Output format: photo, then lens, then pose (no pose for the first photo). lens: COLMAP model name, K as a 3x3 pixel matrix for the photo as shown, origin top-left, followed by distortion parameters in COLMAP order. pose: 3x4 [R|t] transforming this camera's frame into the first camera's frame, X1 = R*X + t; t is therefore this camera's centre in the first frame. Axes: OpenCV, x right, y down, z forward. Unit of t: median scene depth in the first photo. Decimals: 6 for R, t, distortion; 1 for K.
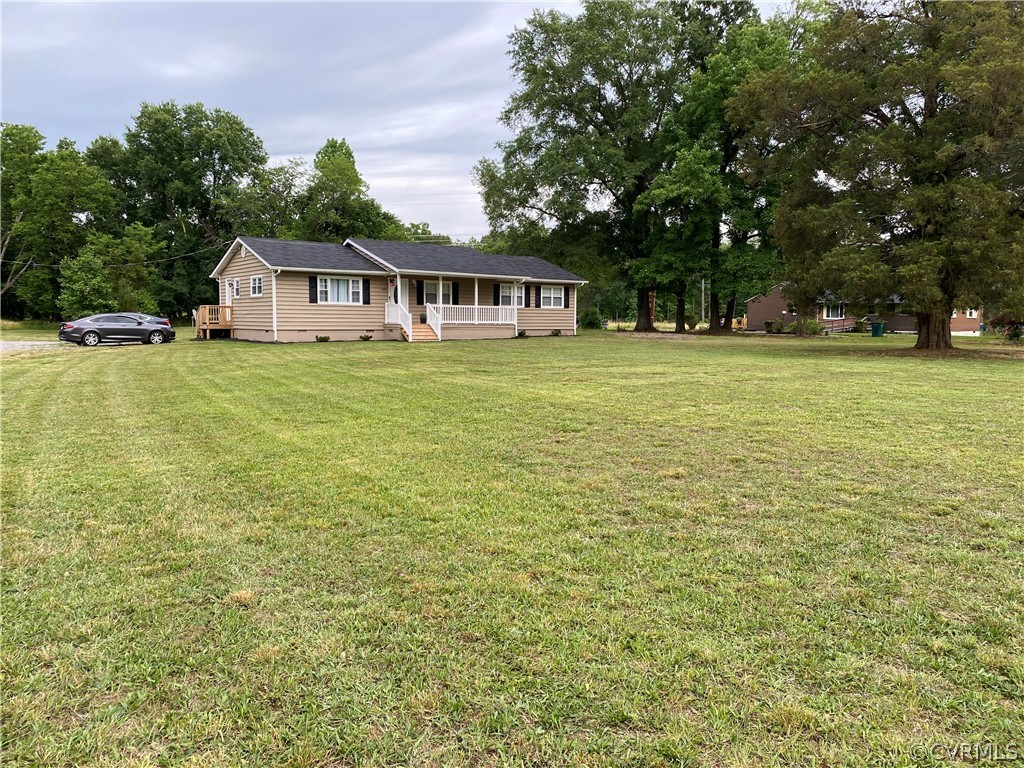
lens RADIAL K [[768.0, 0, 512.0], [0, 768.0, 384.0], [0, 0, 1]] dist [0.050106, -0.077742]
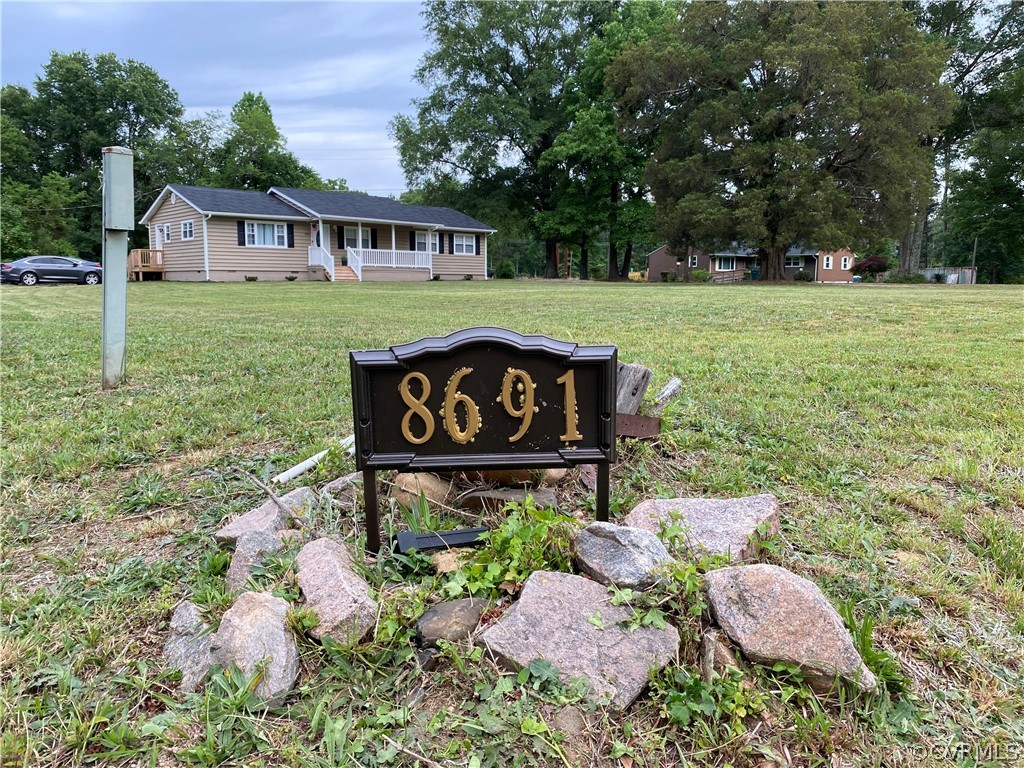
lens RADIAL K [[776.8, 0, 512.0], [0, 776.8, 384.0], [0, 0, 1]] dist [0.004488, 0.003054]
pose [[0.995153, -0.014081, 0.097326, 0.008428], [0.009484, 0.998825, 0.047535, 0.028144], [-0.097881, -0.046381, 0.994117, -0.093926]]
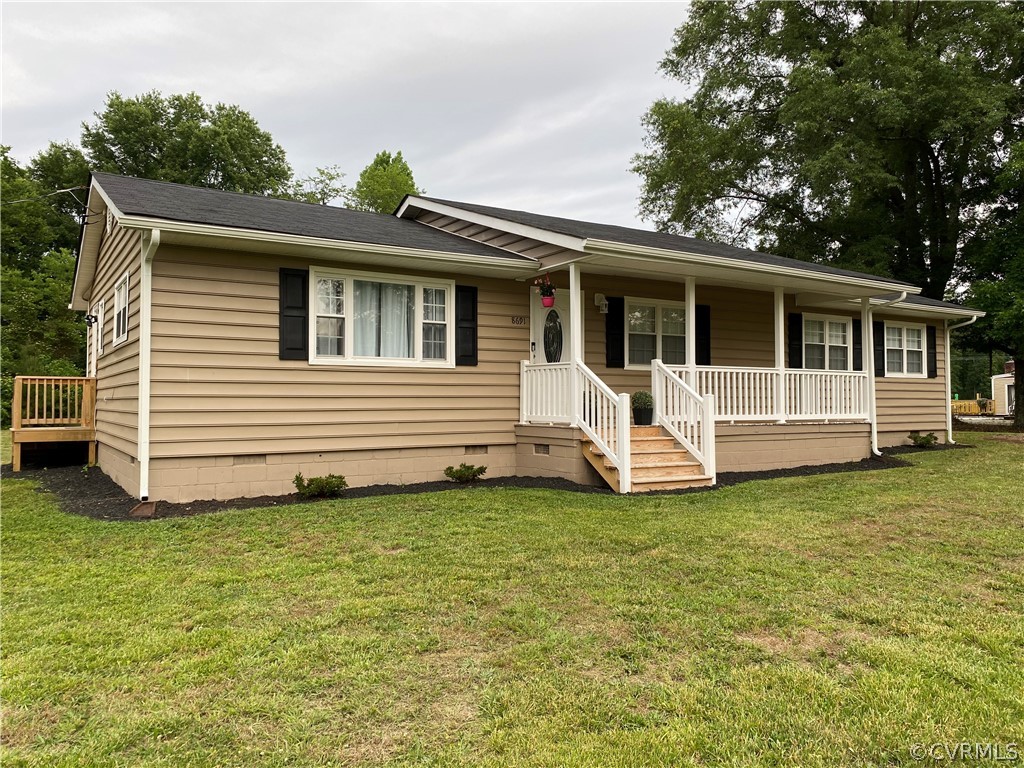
lens RADIAL K [[776.8, 0, 512.0], [0, 776.8, 384.0], [0, 0, 1]] dist [0.004488, 0.003054]
pose [[0.997876, -0.009148, -0.064504, -0.107211], [0.002373, 0.994540, -0.104330, -0.044703], [0.065106, 0.103955, 0.992449, 0.488979]]
